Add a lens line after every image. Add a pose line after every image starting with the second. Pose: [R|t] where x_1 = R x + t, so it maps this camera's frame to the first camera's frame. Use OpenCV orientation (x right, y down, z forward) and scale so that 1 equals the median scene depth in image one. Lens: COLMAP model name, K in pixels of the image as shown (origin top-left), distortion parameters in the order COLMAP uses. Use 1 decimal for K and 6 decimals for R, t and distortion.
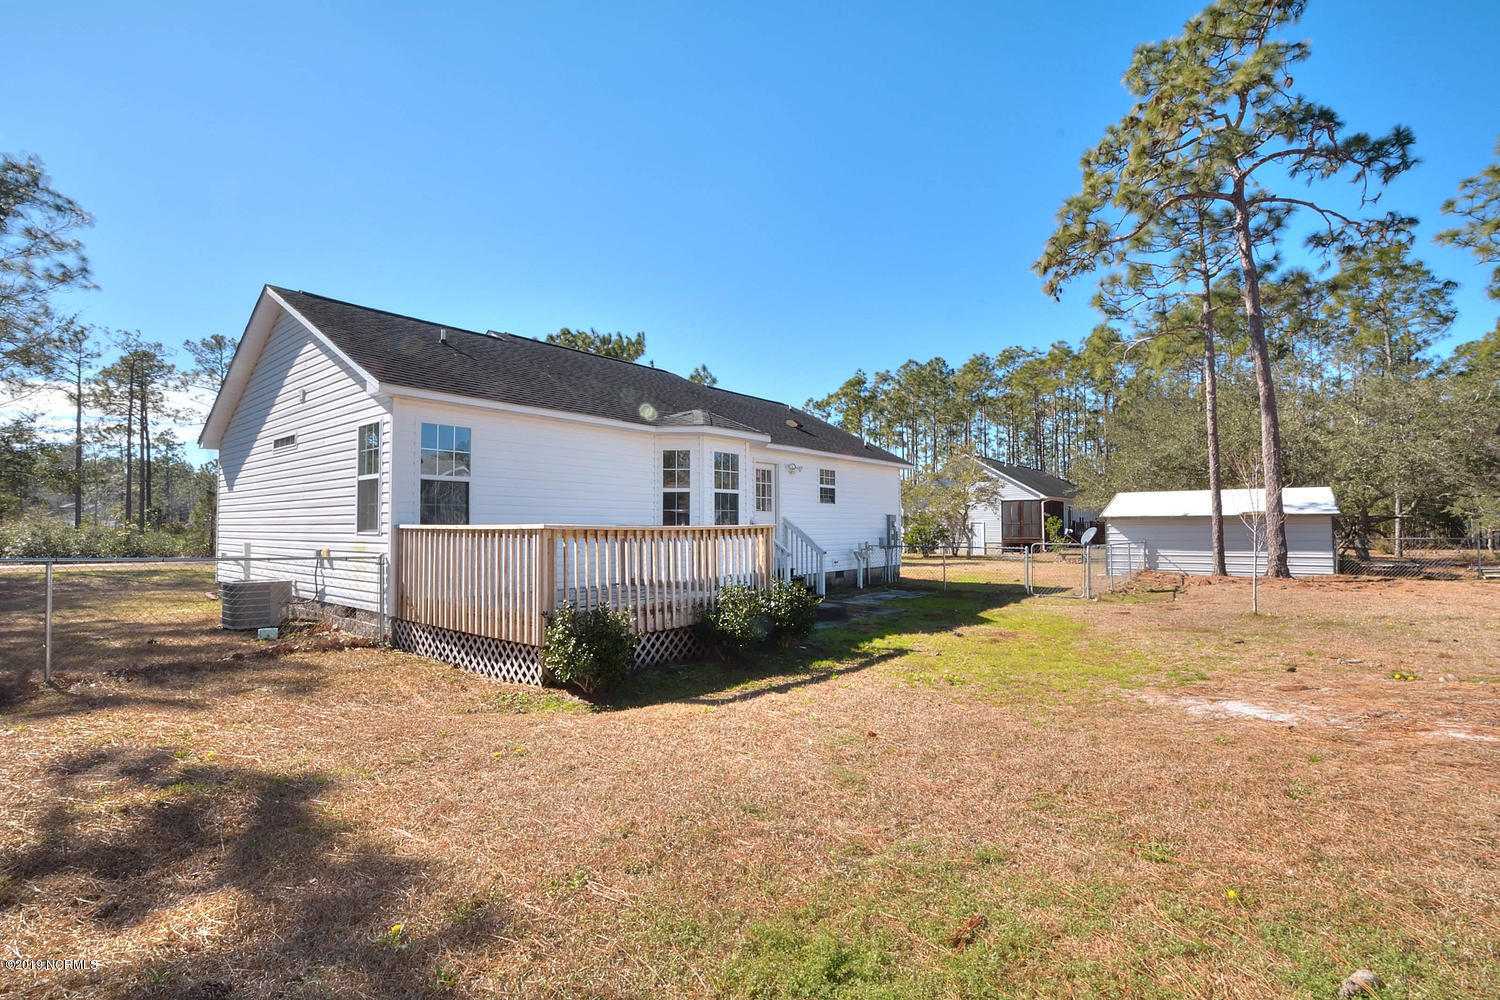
lens RADIAL K [[690.5, 0, 750.0], [0, 690.5, 500.0], [0, 0, 1]] dist [-0.025709, 0.000558]
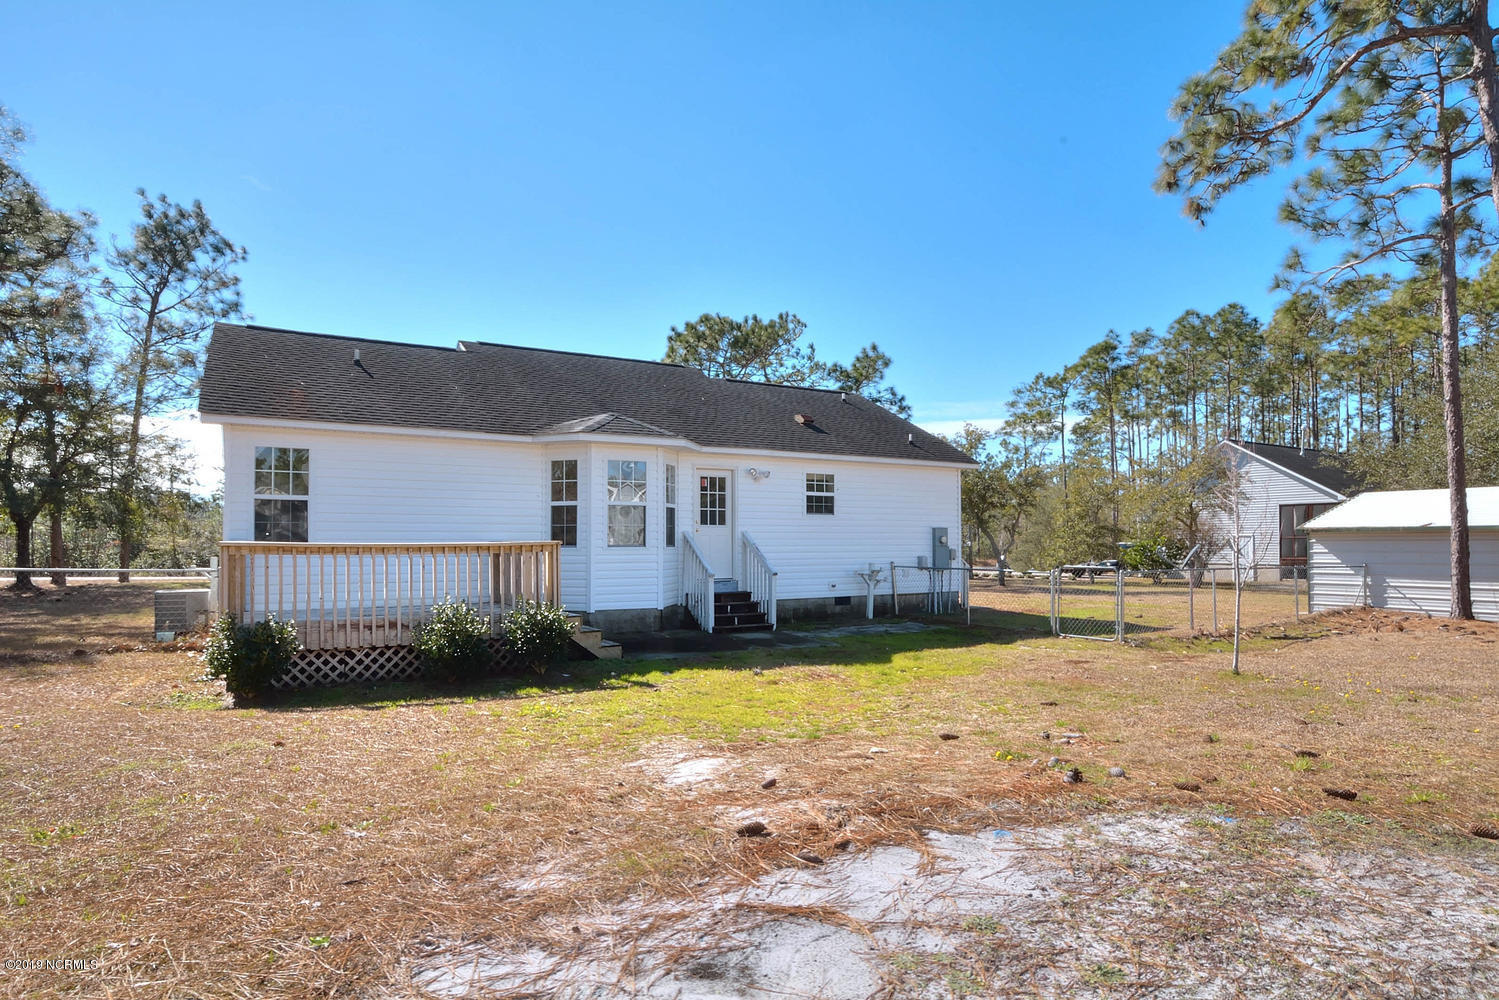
lens RADIAL K [[851.2, 0, 749.3], [0, 851.2, 531.5], [0, 0, 1]] dist [-0.019037, -0.000412]
pose [[0.936967, -0.003120, -0.349403, 0.364813], [0.012671, 0.999606, 0.025054, -0.001714], [0.349188, -0.027902, 0.936637, 0.012383]]
